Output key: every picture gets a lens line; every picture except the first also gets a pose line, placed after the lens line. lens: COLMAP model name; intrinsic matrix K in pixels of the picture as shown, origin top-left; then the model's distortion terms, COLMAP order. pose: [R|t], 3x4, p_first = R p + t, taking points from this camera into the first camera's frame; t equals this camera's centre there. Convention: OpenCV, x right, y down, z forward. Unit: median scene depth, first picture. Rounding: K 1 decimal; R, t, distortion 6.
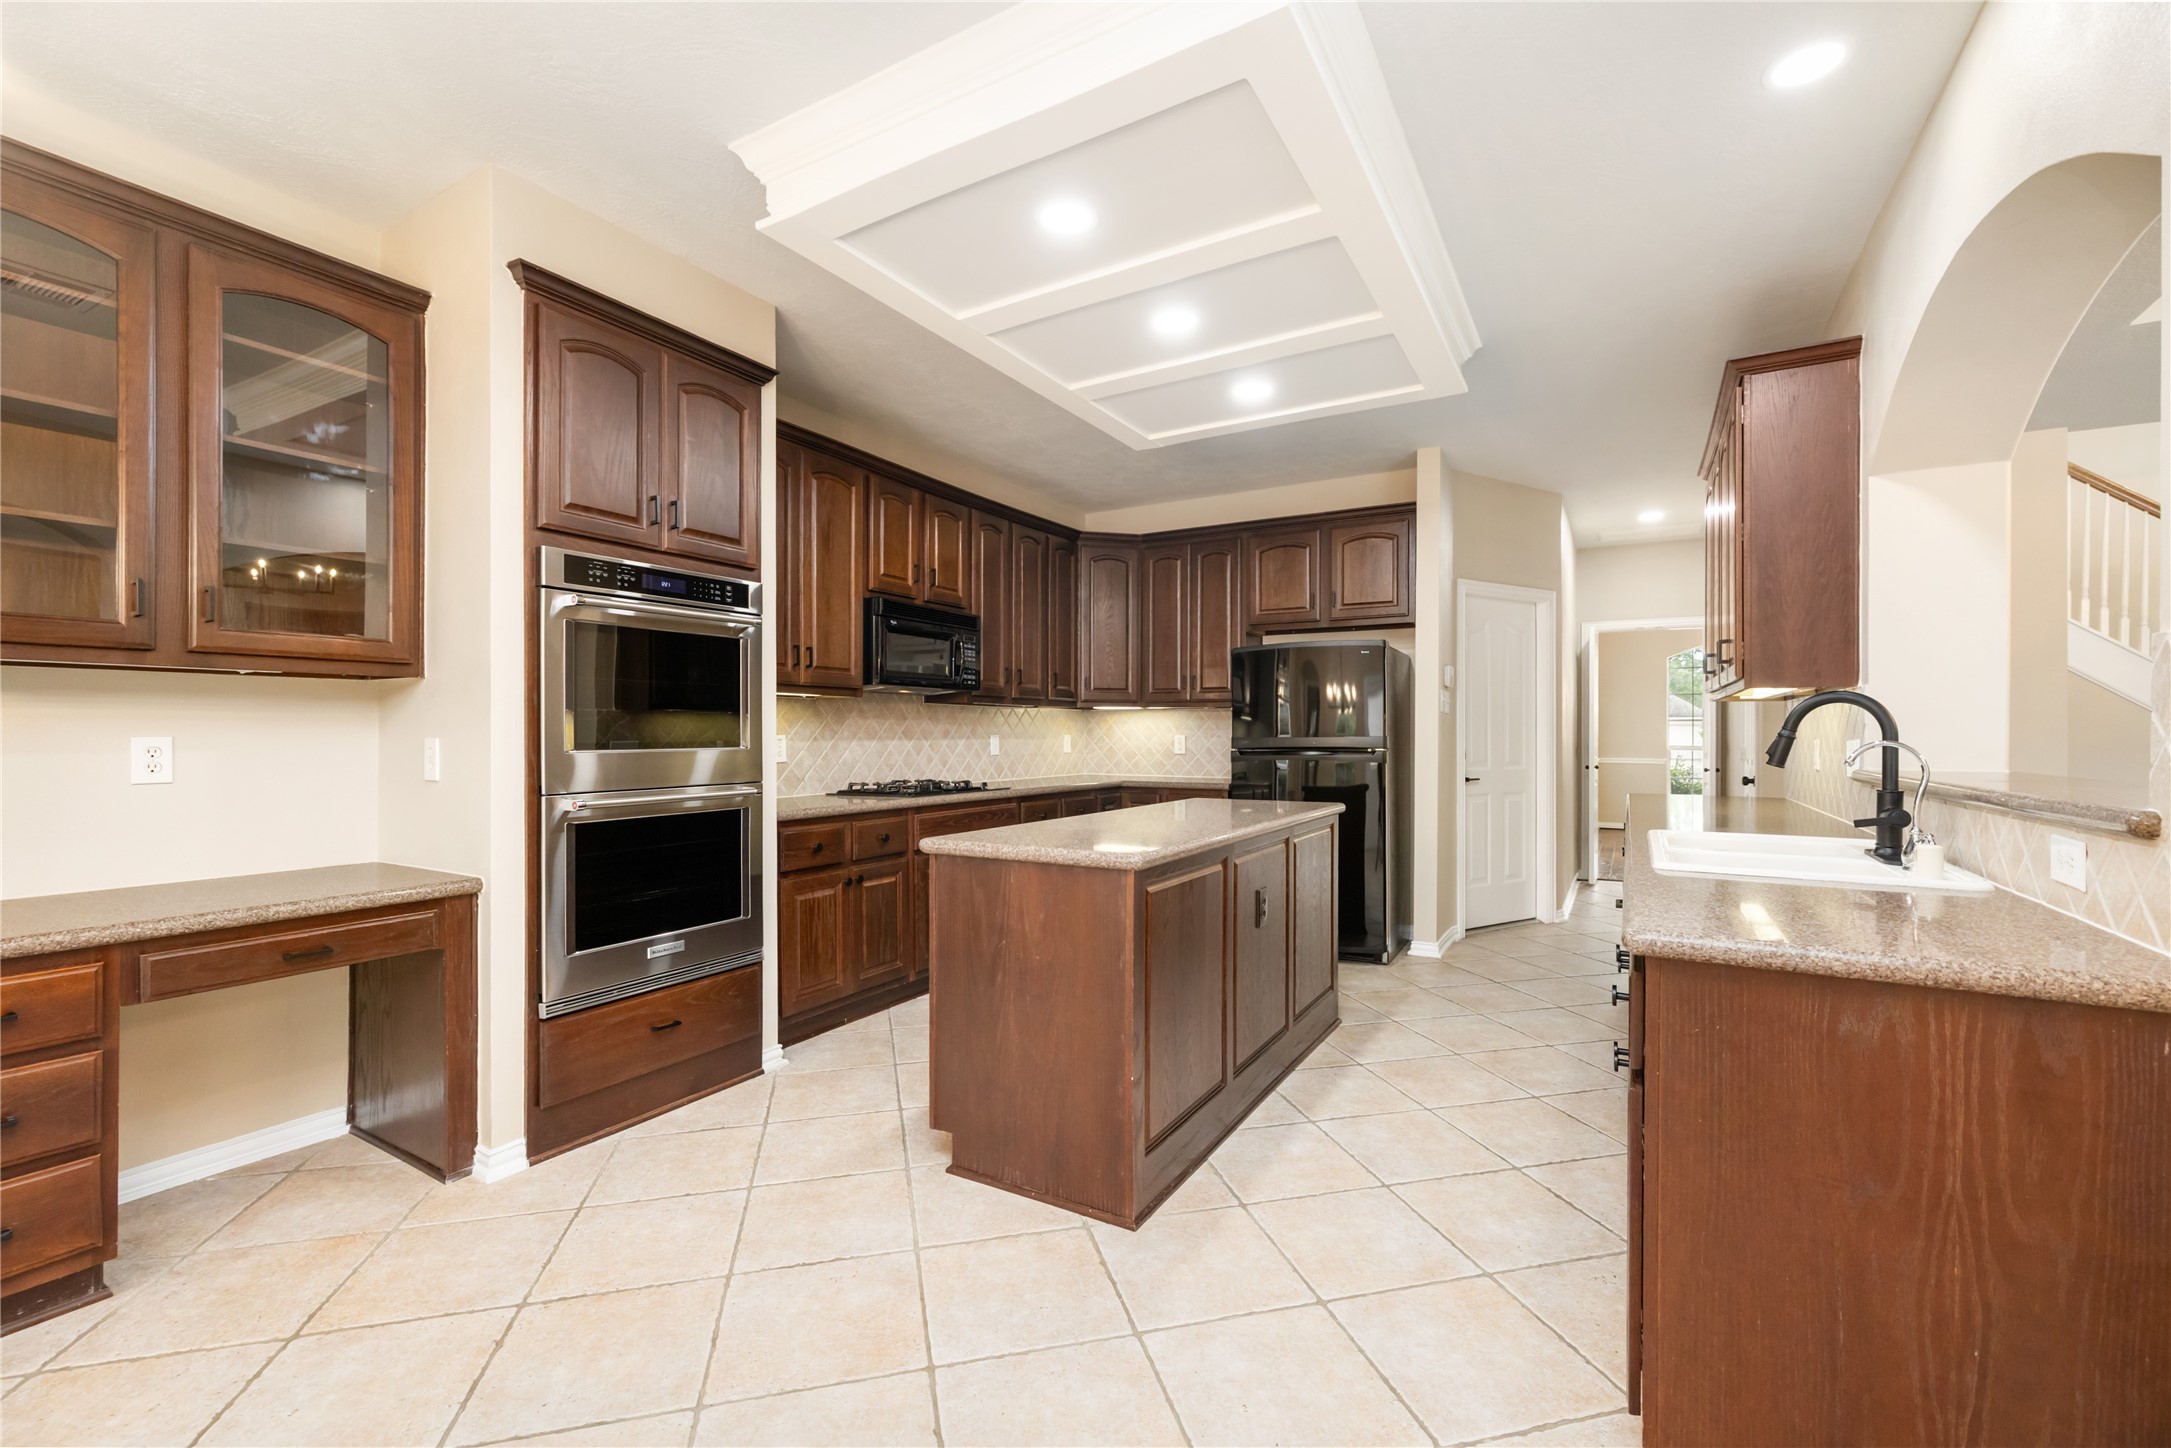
lens RADIAL K [[917.1, 0, 1090.4], [0, 917.1, 729.2], [0, 0, 1]] dist [0.001698, -0.000444]
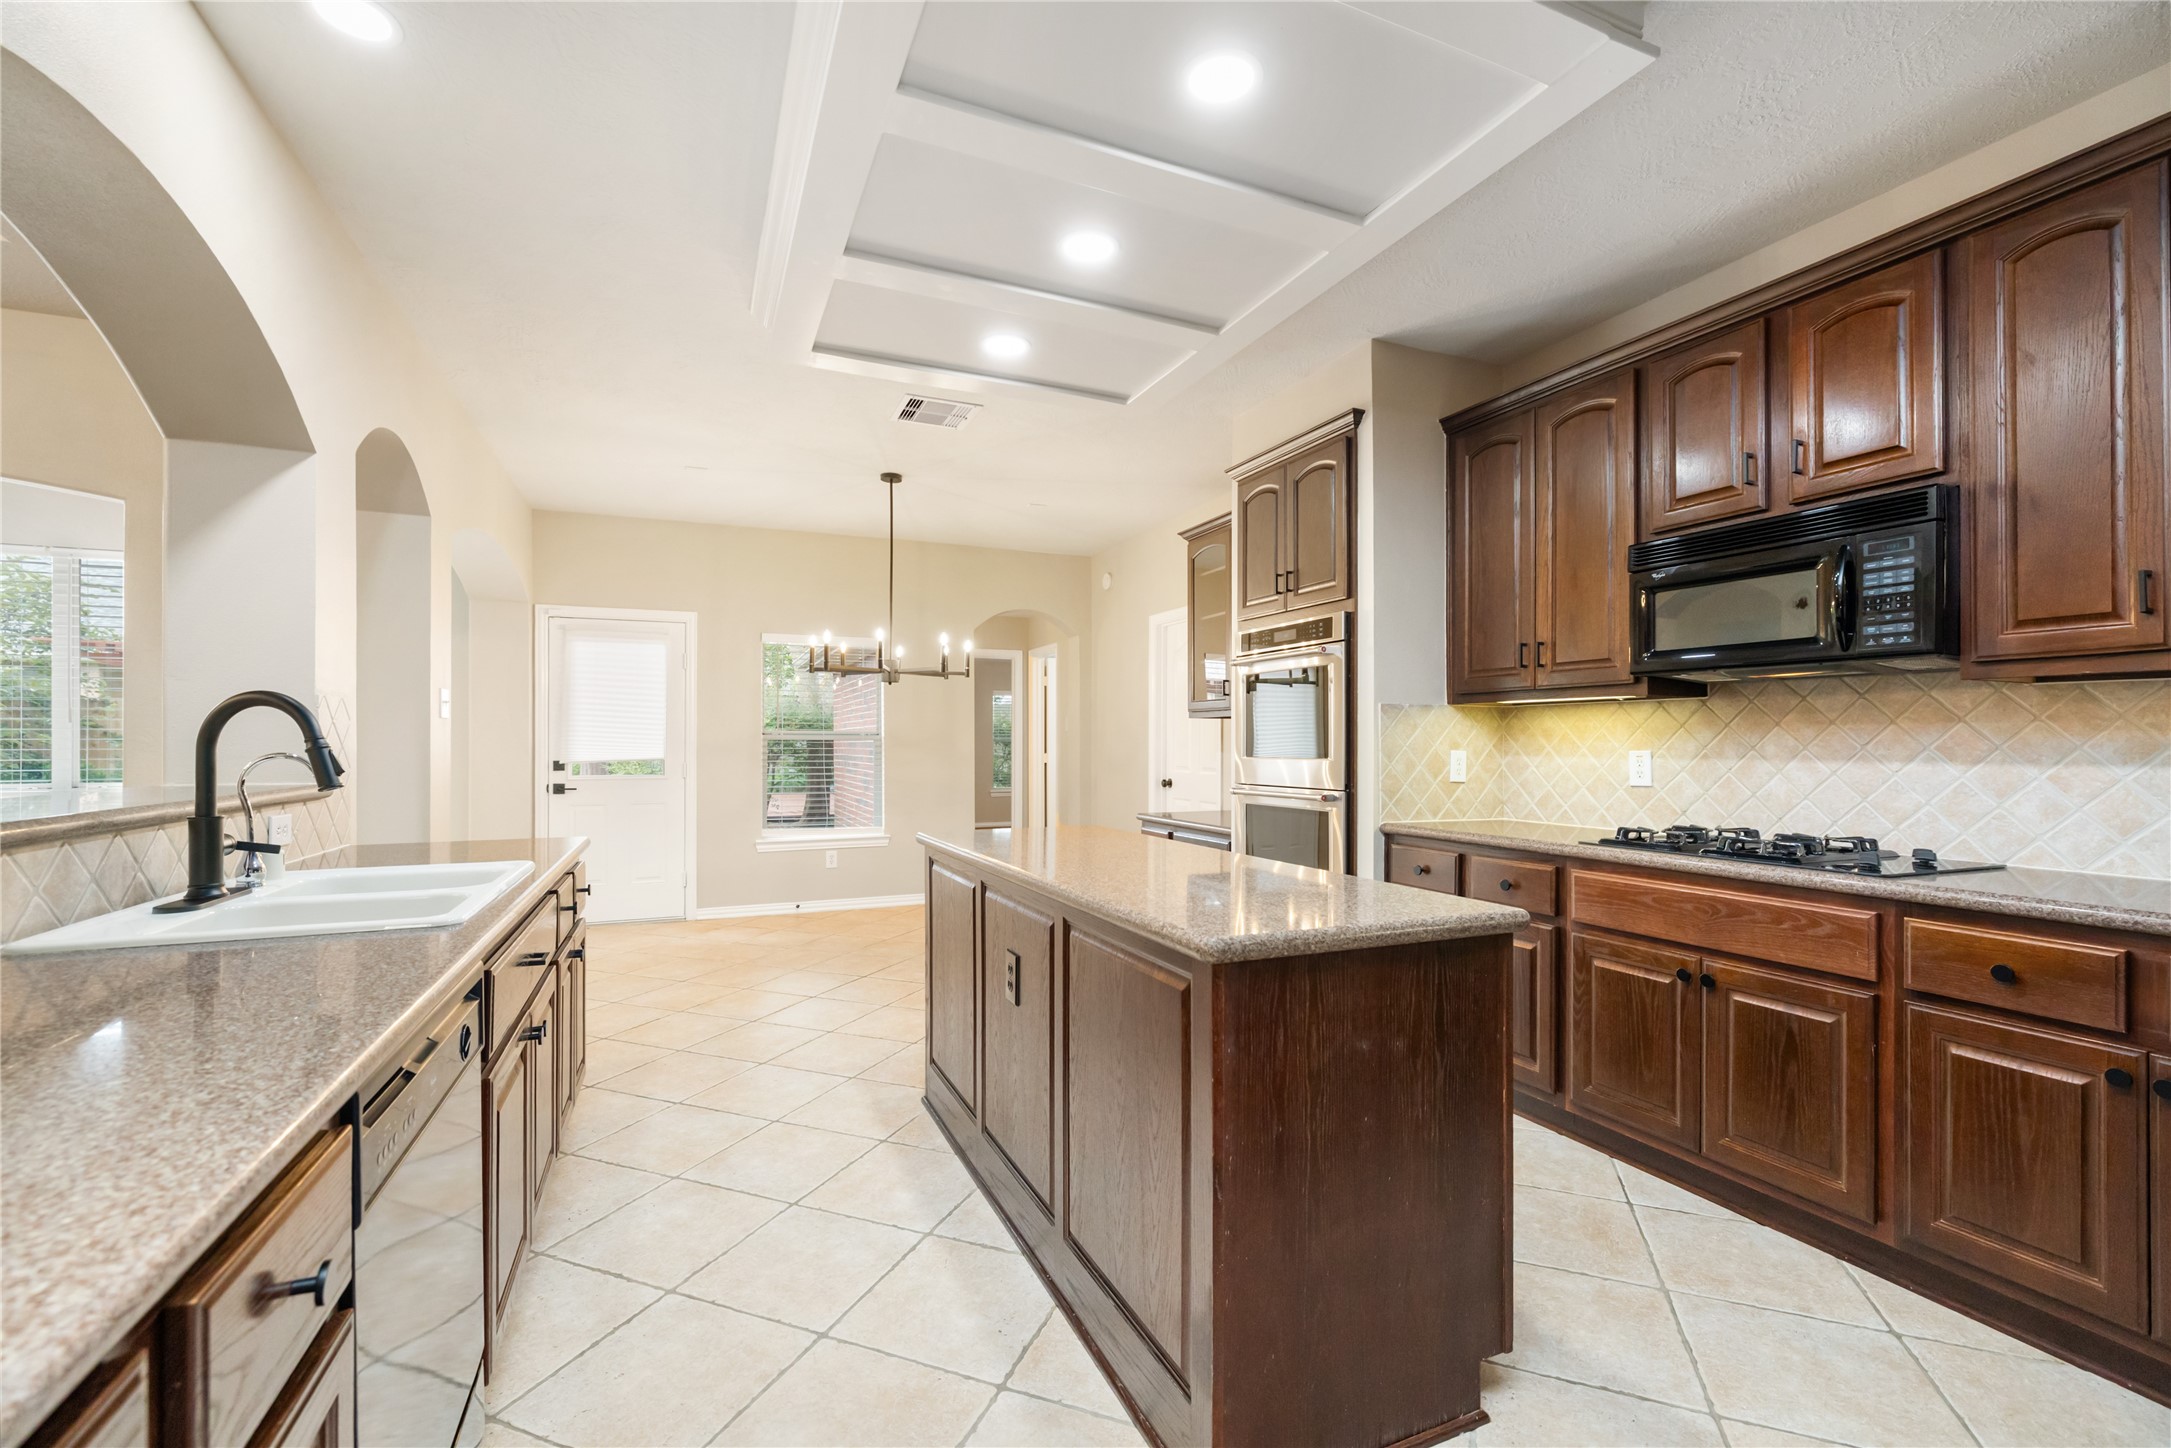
lens RADIAL K [[917.1, 0, 1085.6], [0, 917.1, 736.7], [0, 0, 1]] dist [0.001698, -0.000444]
pose [[-0.588546, -0.009918, -0.808403, 0.538303], [-0.002620, 0.999943, -0.010360, 0.003871], [0.808460, -0.003980, -0.588538, 1.052680]]
